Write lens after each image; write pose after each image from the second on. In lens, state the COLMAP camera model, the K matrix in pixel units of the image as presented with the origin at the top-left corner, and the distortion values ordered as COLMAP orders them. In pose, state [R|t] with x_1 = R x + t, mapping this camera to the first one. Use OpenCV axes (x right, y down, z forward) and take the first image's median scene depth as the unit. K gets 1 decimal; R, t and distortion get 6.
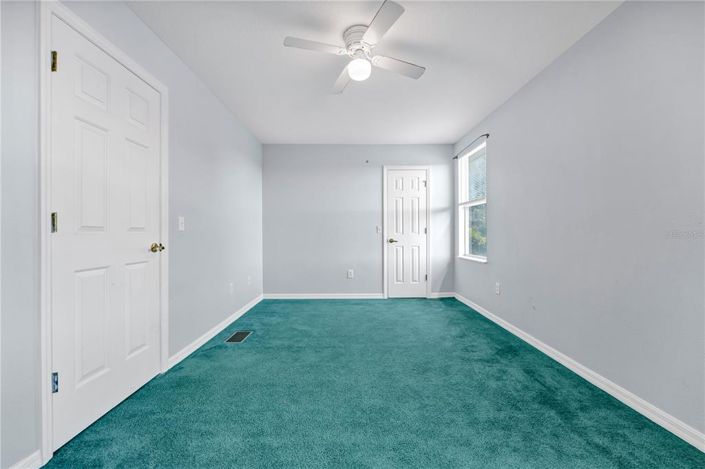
lens RADIAL K [[288.6, 0, 352.5], [0, 288.6, 234.5], [0, 0, 1]] dist [-0.000722, -0.000094]
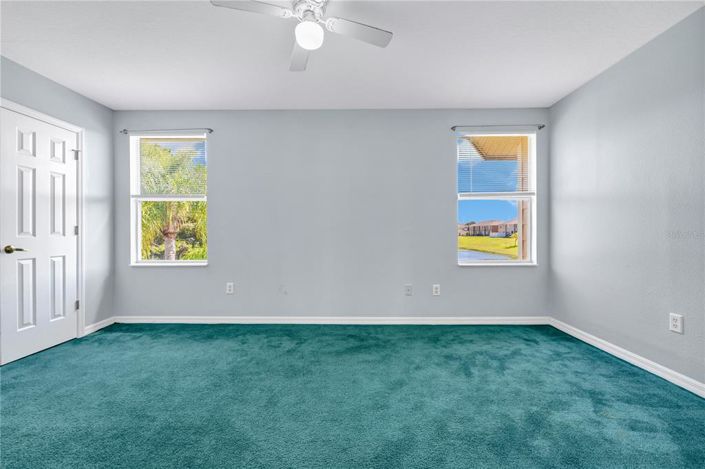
lens RADIAL K [[288.6, 0, 352.5], [0, 288.6, 234.5], [0, 0, 1]] dist [-0.000722, -0.000094]
pose [[0.018470, -0.003351, 0.999824, -0.361259], [0.002881, 0.999990, 0.003298, -0.004400], [-0.999825, 0.002819, 0.018480, 0.390674]]
